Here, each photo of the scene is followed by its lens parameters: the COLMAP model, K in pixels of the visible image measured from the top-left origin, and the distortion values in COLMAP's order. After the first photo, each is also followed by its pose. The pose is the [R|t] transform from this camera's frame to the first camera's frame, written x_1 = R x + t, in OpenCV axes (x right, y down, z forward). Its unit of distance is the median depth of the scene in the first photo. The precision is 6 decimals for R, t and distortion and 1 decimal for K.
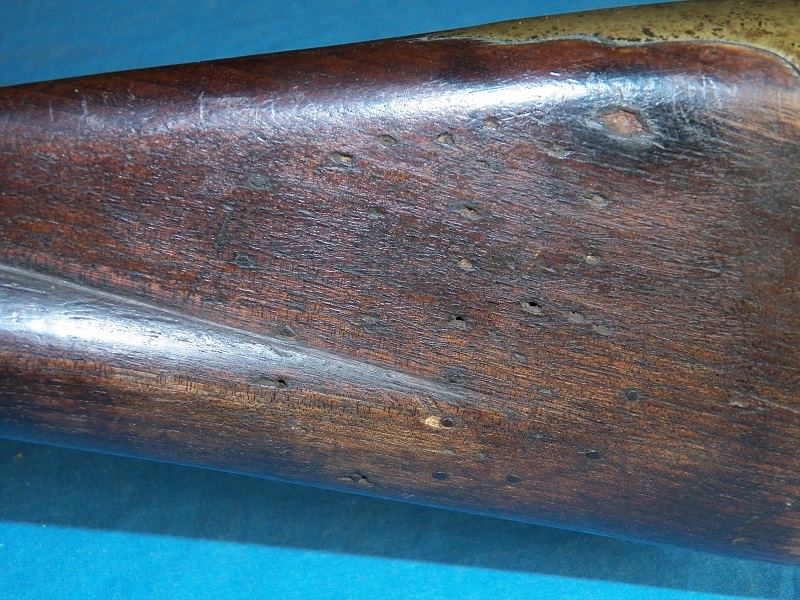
lens RADIAL K [[1422.5, 0, 400.0], [0, 1422.5, 300.0], [0, 0, 1]] dist [-0.029946, -0.202868]
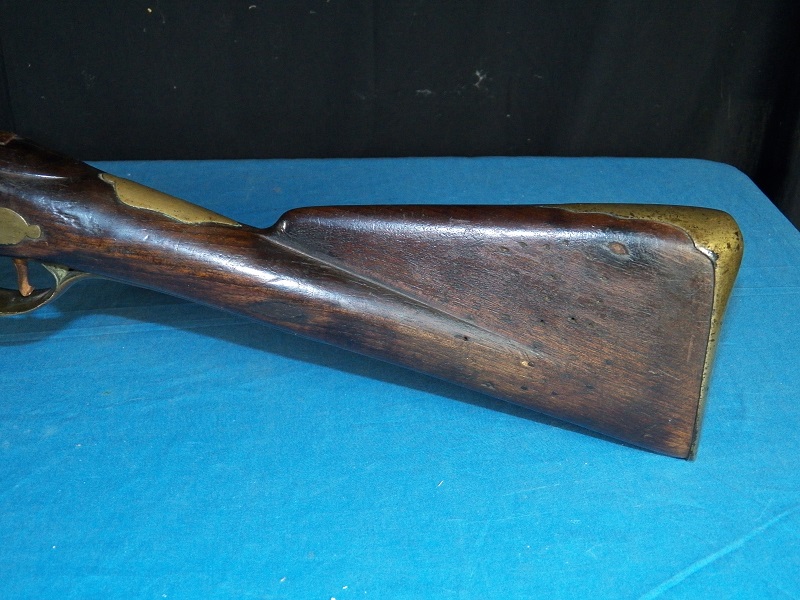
lens RADIAL K [[1008.1, 0, 400.0], [0, 1008.1, 300.0], [0, 0, 1]] dist [-0.101514, 0.059030]
pose [[0.991765, 0.121664, -0.040000, -0.136220], [-0.124483, 0.989168, -0.077787, 0.143090], [0.030102, 0.082125, 0.996167, -0.731662]]
